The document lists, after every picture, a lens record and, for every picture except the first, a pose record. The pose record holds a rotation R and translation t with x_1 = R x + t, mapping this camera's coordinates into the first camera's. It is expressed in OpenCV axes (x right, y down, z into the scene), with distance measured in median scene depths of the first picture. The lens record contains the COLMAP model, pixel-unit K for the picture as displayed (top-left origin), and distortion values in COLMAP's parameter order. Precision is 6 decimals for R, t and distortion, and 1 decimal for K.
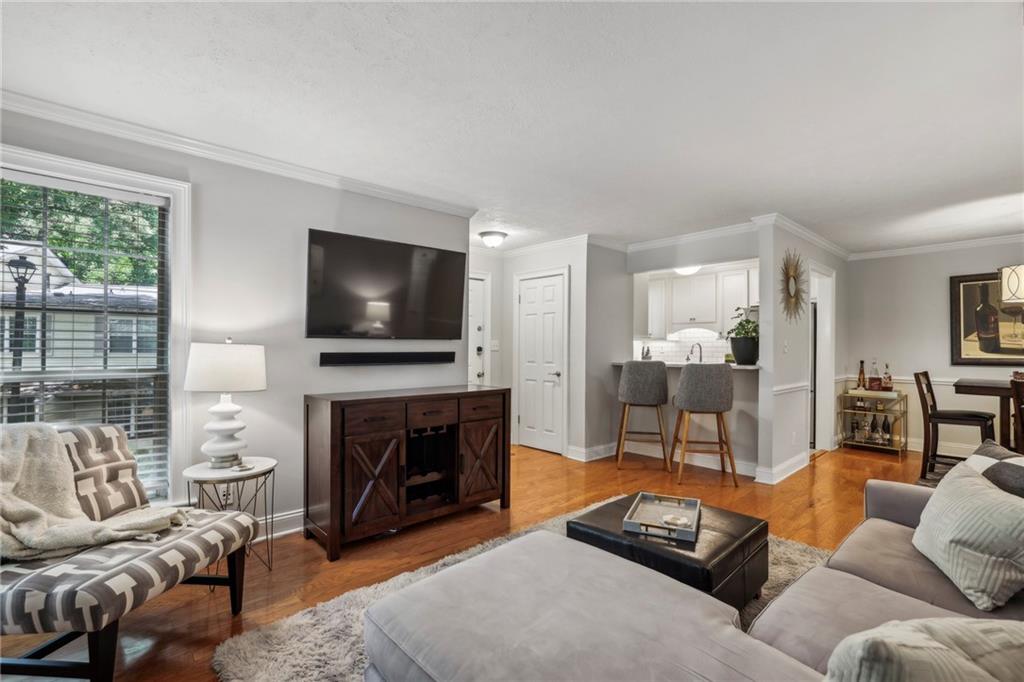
lens RADIAL K [[465.8, 0, 510.4], [0, 465.8, 349.4], [0, 0, 1]] dist [-0.028221, 0.017938]
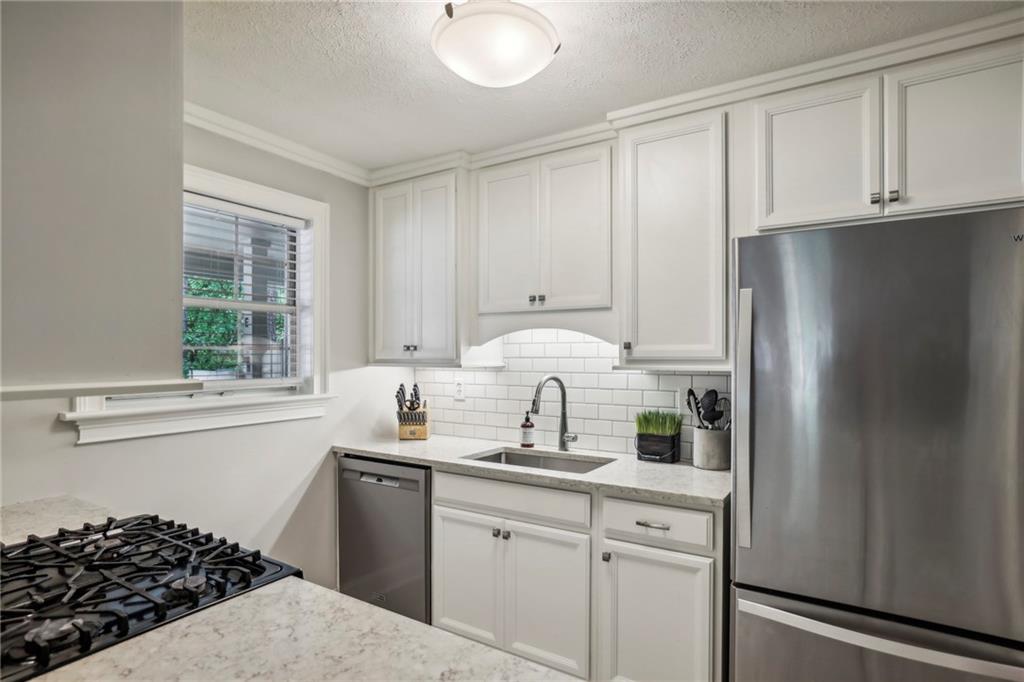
lens RADIAL K [[539.7, 0, 513.3], [0, 539.7, 354.9], [0, 0, 1]] dist [-0.002342, -0.000602]
pose [[0.961742, -0.005670, 0.273897, 0.390345], [0.007009, 0.999968, -0.003910, -0.037862], [-0.273866, 0.005680, 0.961751, 0.924683]]
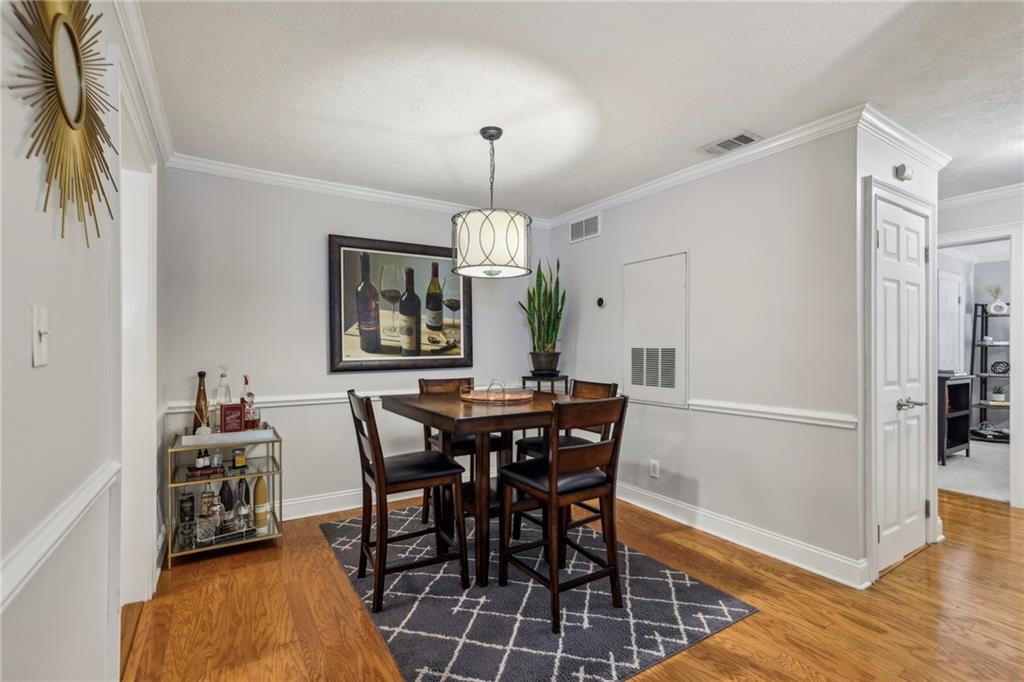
lens RADIAL K [[465.8, 0, 510.4], [0, 465.8, 349.4], [0, 0, 1]] dist [-0.028221, 0.017938]
pose [[0.172713, -0.006646, 0.984950, 0.367351], [0.006576, 0.999963, 0.005594, -0.000261], [-0.984950, 0.005511, 0.172751, 0.648790]]
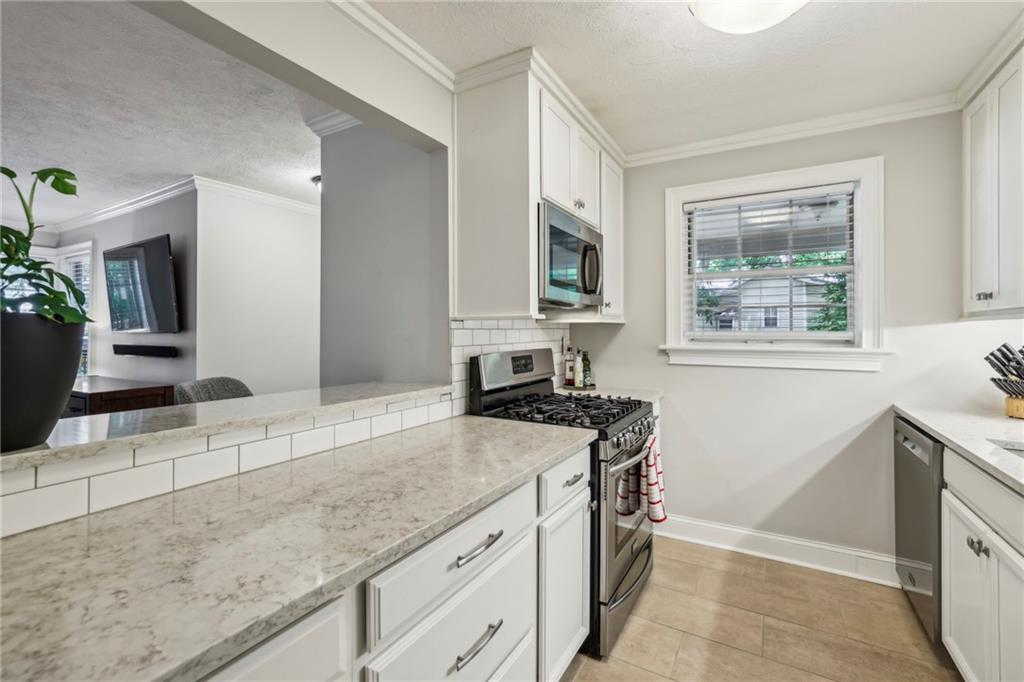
lens RADIAL K [[452.3, 0, 510.0], [0, 452.3, 329.6], [0, 0, 1]] dist [-0.027300, 0.016775]
pose [[0.297717, -0.004492, -0.954644, 0.670042], [-0.002570, 0.999982, -0.005507, -0.018148], [0.954651, 0.004093, 0.297700, 1.014127]]
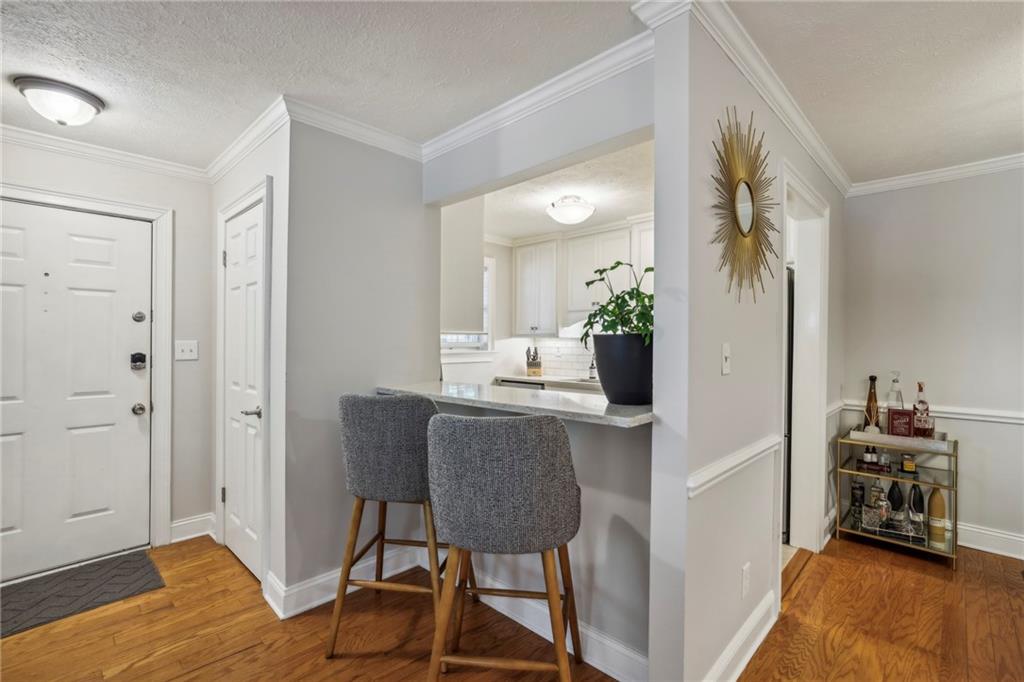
lens RADIAL K [[465.8, 0, 510.4], [0, 465.8, 349.4], [0, 0, 1]] dist [-0.028221, 0.017938]
pose [[0.998123, -0.003446, 0.061143, 0.334115], [0.002678, 0.999916, 0.012645, -0.016758], [-0.061181, -0.012458, 0.998049, 0.533629]]
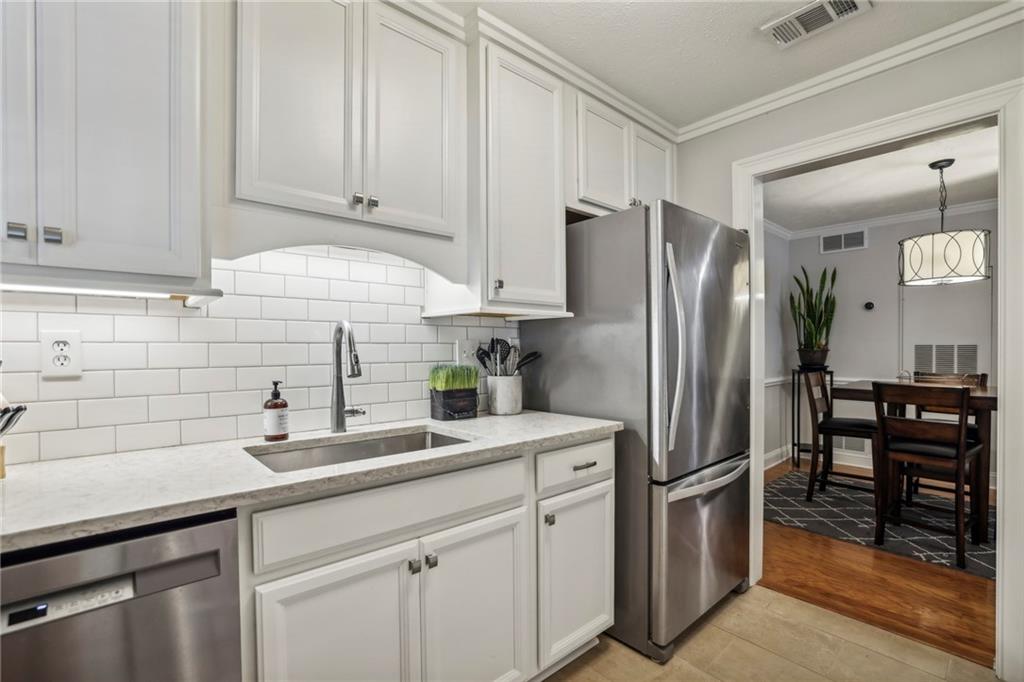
lens RADIAL K [[454.7, 0, 512.1], [0, 454.7, 351.8], [0, 0, 1]] dist [-0.024357, 0.000225]
pose [[0.018782, -0.011867, 0.999753, 0.276503], [0.011205, 0.999869, 0.011658, -0.002633], [-0.999761, 0.010983, 0.018912, 1.297941]]
